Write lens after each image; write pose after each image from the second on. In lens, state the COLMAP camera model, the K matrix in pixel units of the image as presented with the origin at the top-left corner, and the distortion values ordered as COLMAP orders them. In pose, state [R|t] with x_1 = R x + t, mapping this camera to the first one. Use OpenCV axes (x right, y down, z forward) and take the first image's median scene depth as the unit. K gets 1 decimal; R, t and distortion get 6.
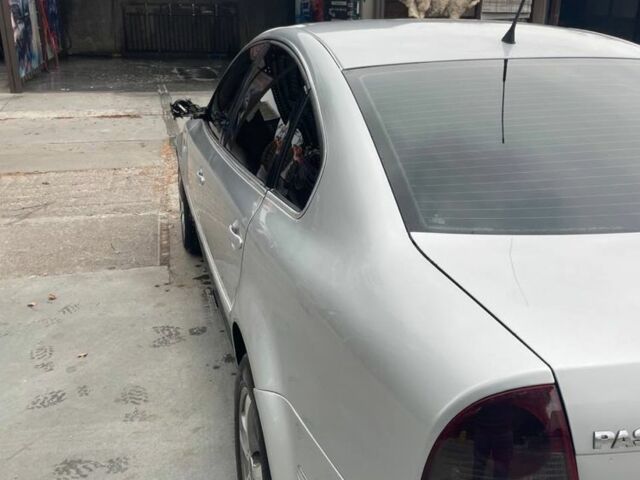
lens RADIAL K [[642.9, 0, 318.2], [0, 642.9, 239.4], [0, 0, 1]] dist [0.050169, 0.000000]
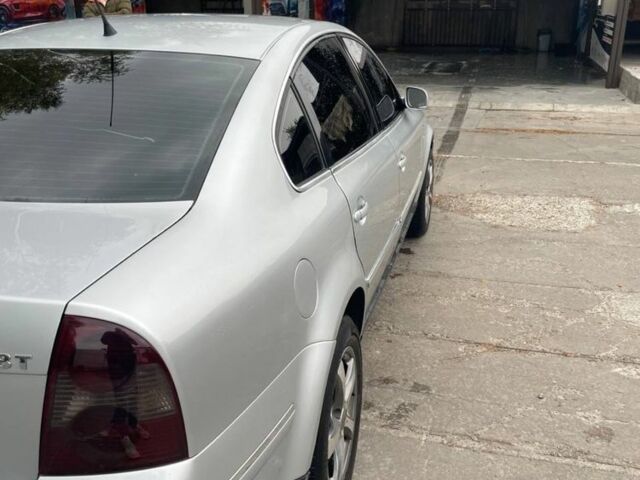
lens RADIAL K [[642.9, 0, 323.7], [0, 642.9, 240.1], [0, 0, 1]] dist [0.050169, 0.000000]
pose [[0.871011, 0.159568, -0.464626, 0.202678], [-0.155606, 0.986693, 0.047158, -0.011099], [0.465968, 0.031224, 0.884250, 0.033271]]
